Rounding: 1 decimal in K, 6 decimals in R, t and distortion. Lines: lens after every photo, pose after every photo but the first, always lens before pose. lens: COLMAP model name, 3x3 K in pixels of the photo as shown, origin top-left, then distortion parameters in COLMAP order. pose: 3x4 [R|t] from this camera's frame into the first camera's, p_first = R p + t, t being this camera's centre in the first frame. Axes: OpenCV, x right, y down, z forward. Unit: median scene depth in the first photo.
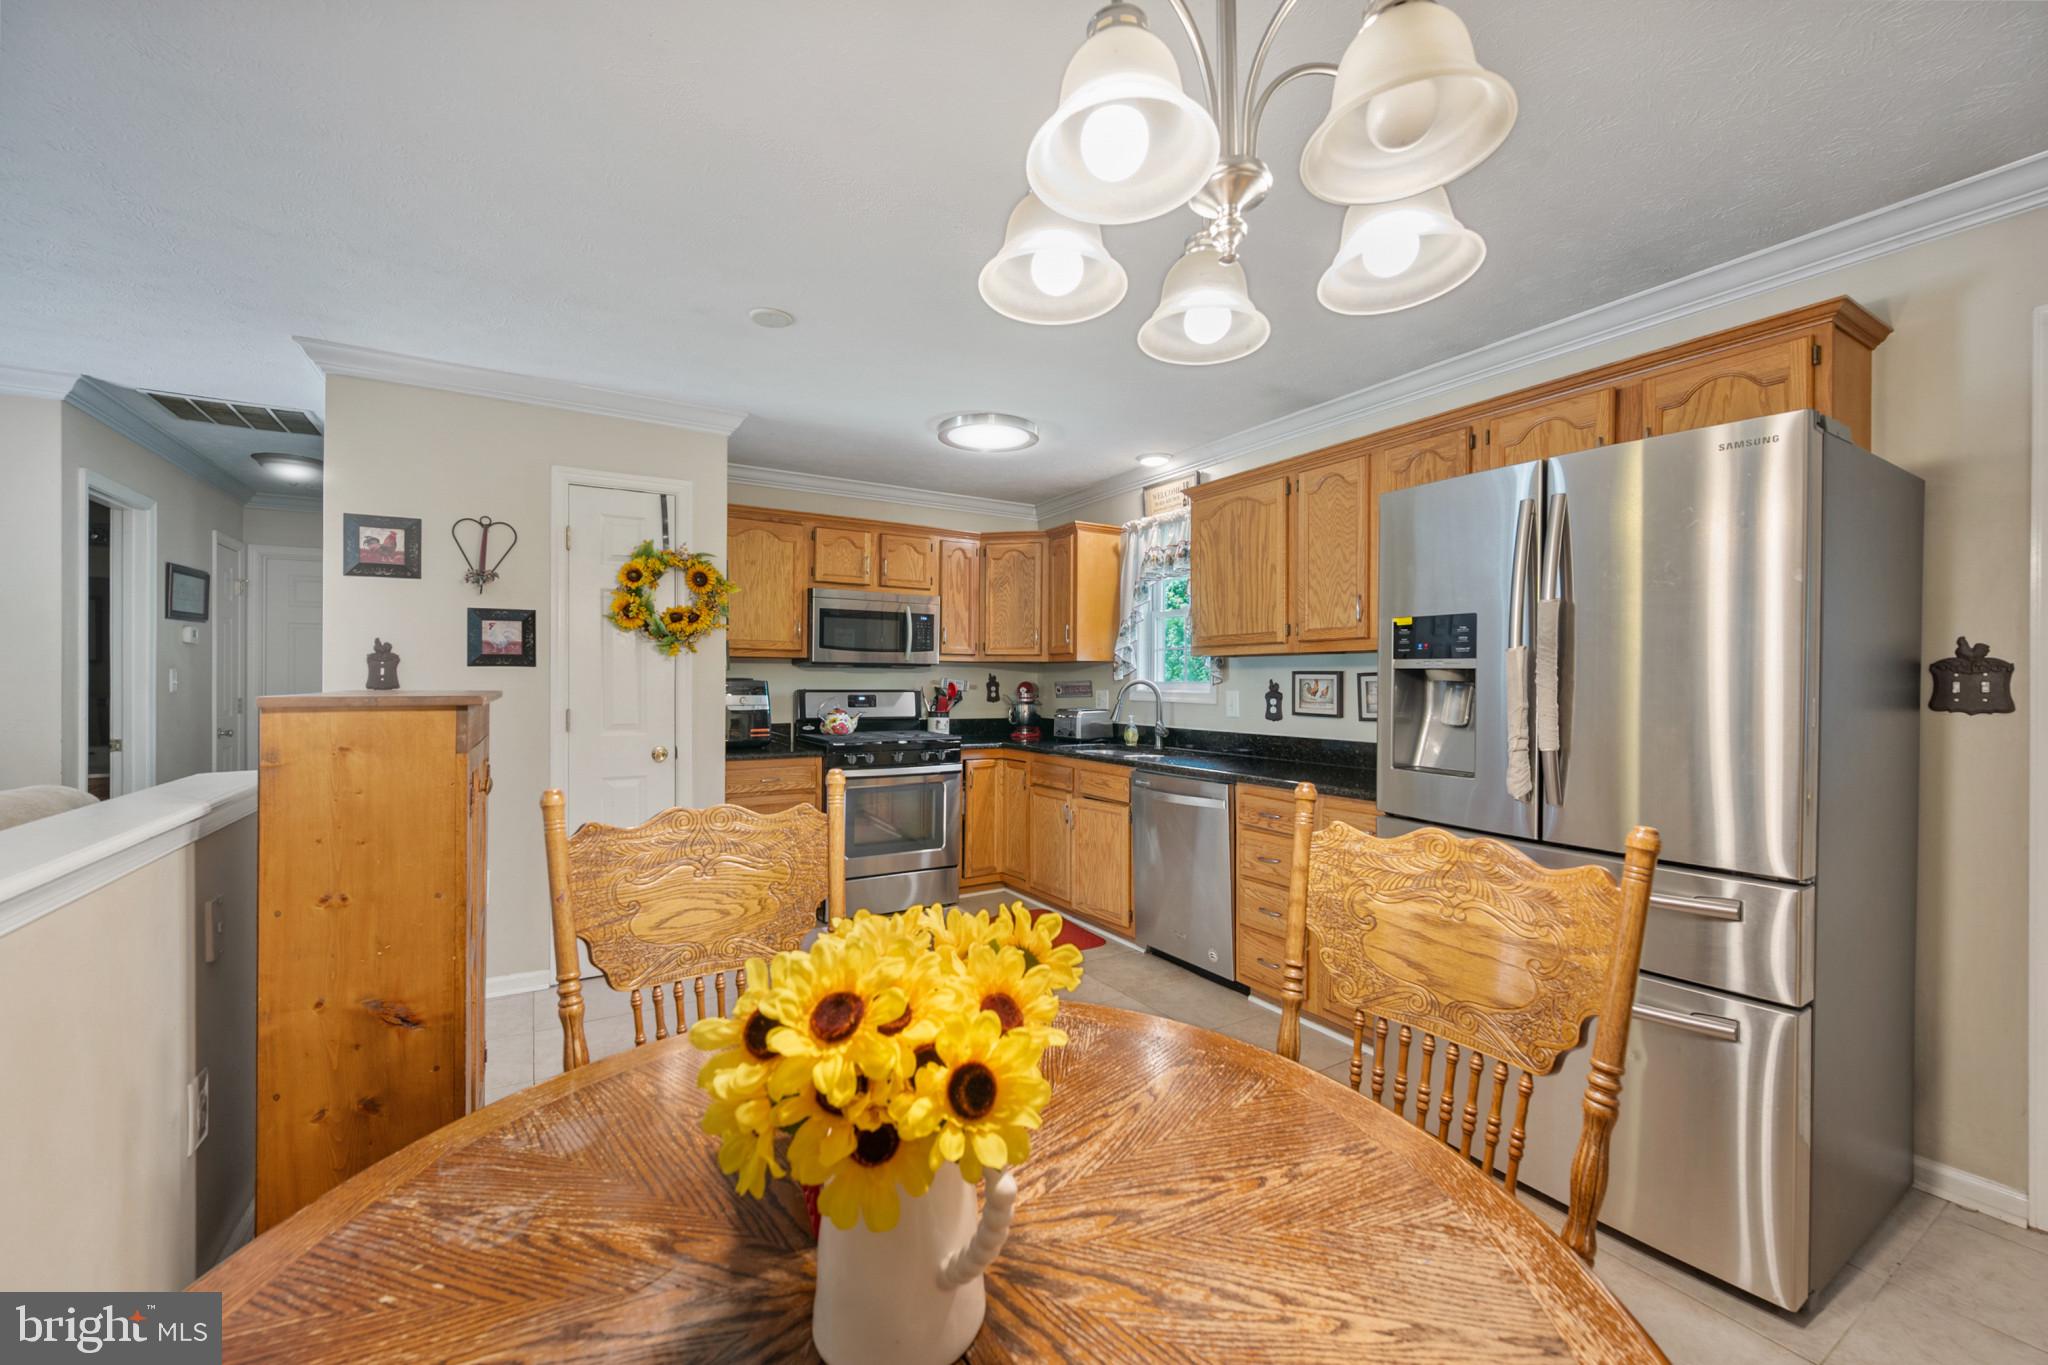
lens RADIAL K [[810.3, 0, 1024.0], [0, 810.3, 682.5], [0, 0, 1]] dist [-0.000102, 0.000243]
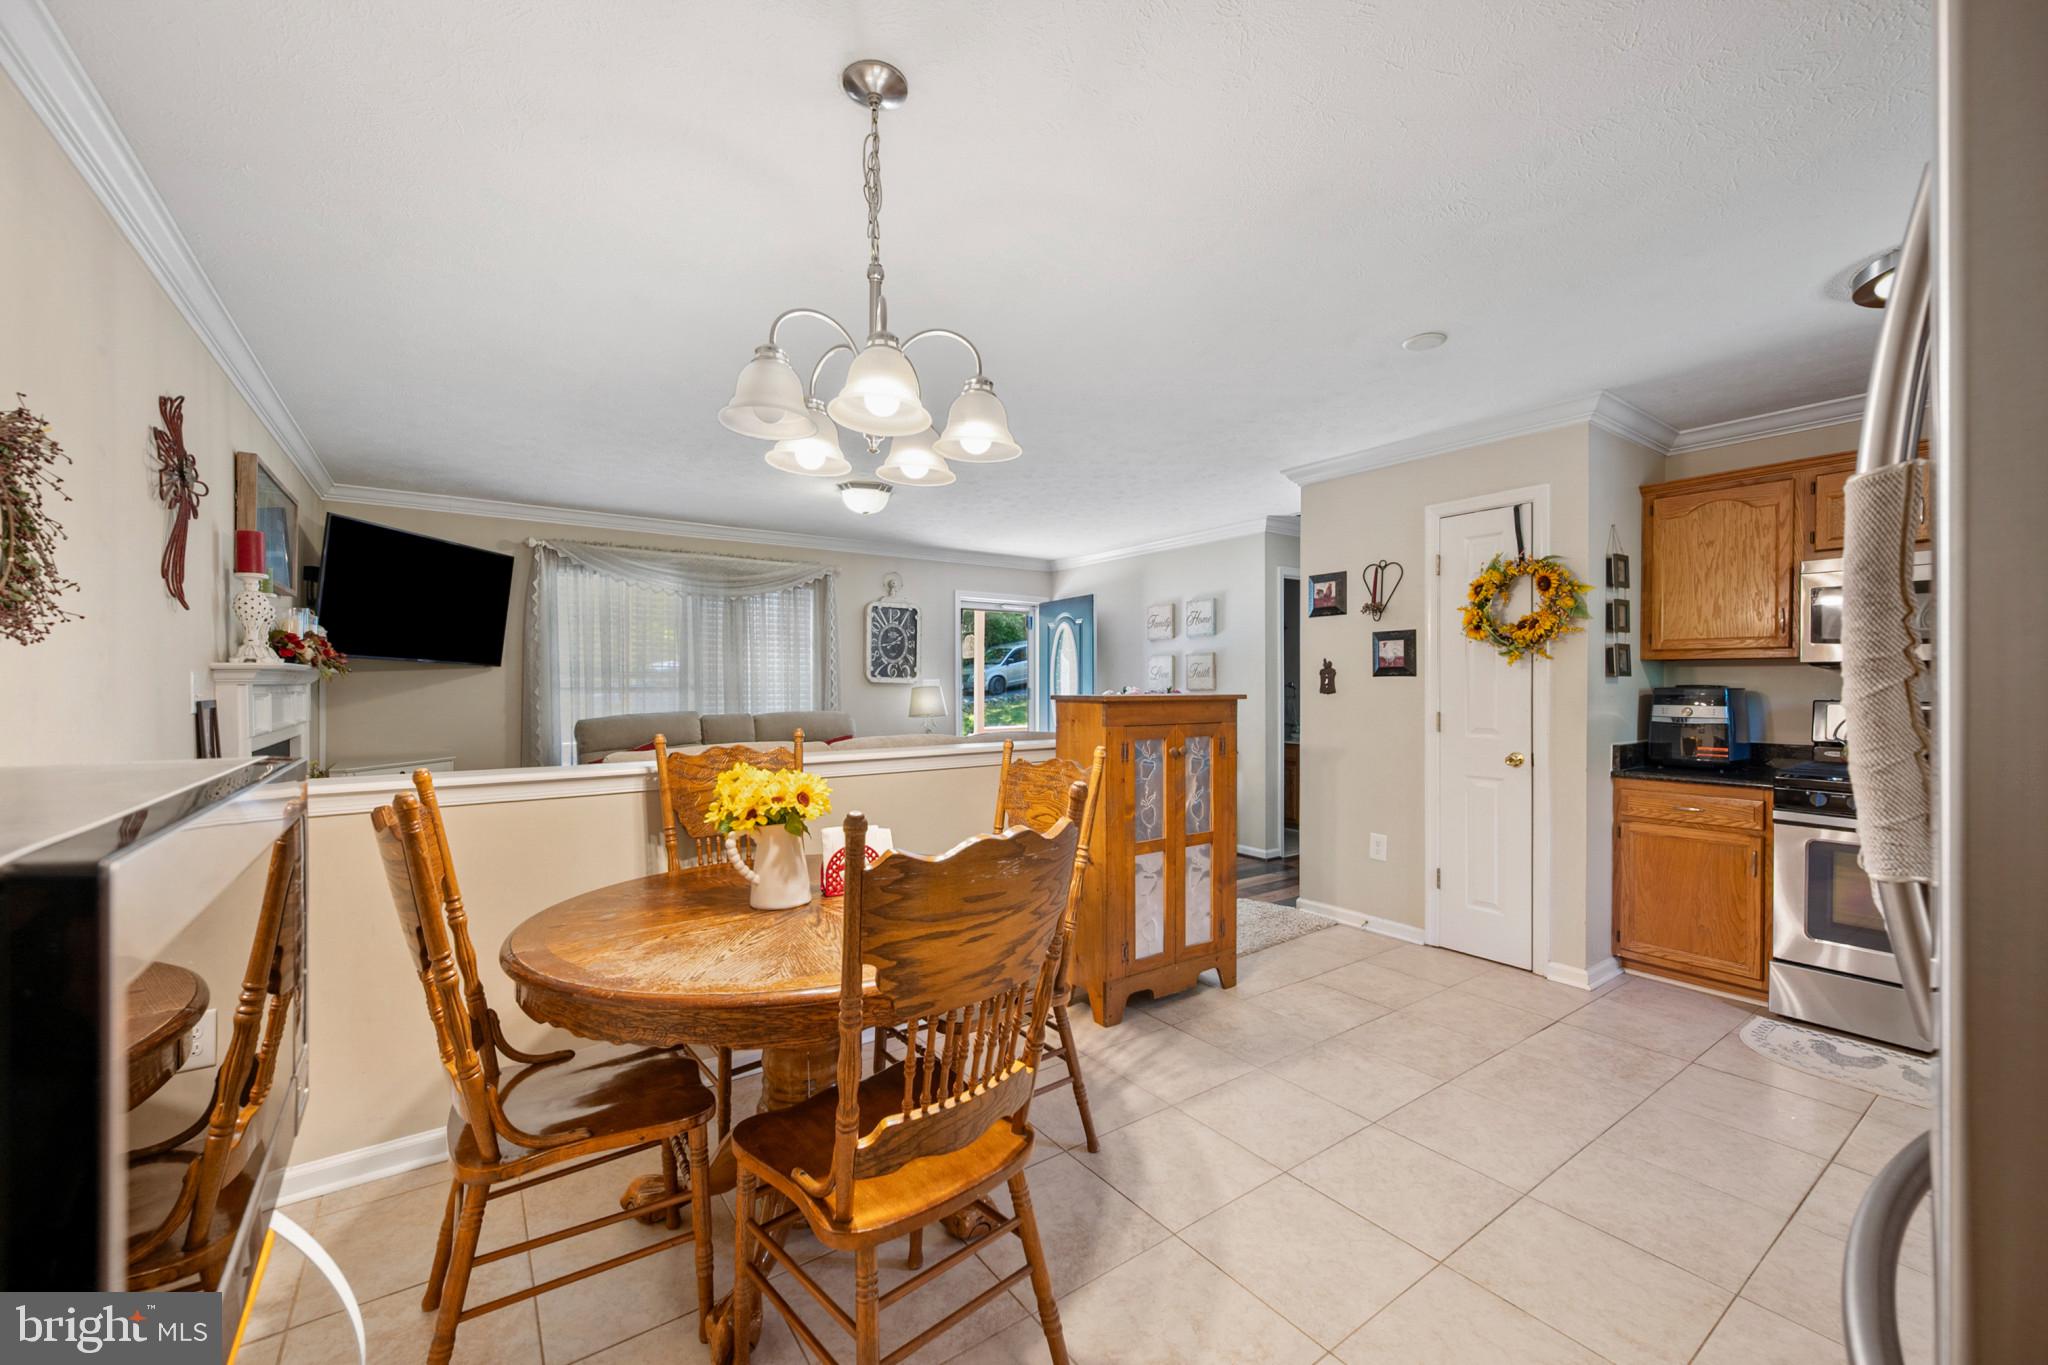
lens RADIAL K [[810.3, 0, 1024.0], [0, 810.3, 682.5], [0, 0, 1]] dist [-0.000102, 0.000243]
pose [[0.078825, -0.006656, -0.996866, 0.563614], [-0.004587, 0.999965, -0.007040, 0.001242], [0.996878, 0.005128, 0.078792, 0.328158]]
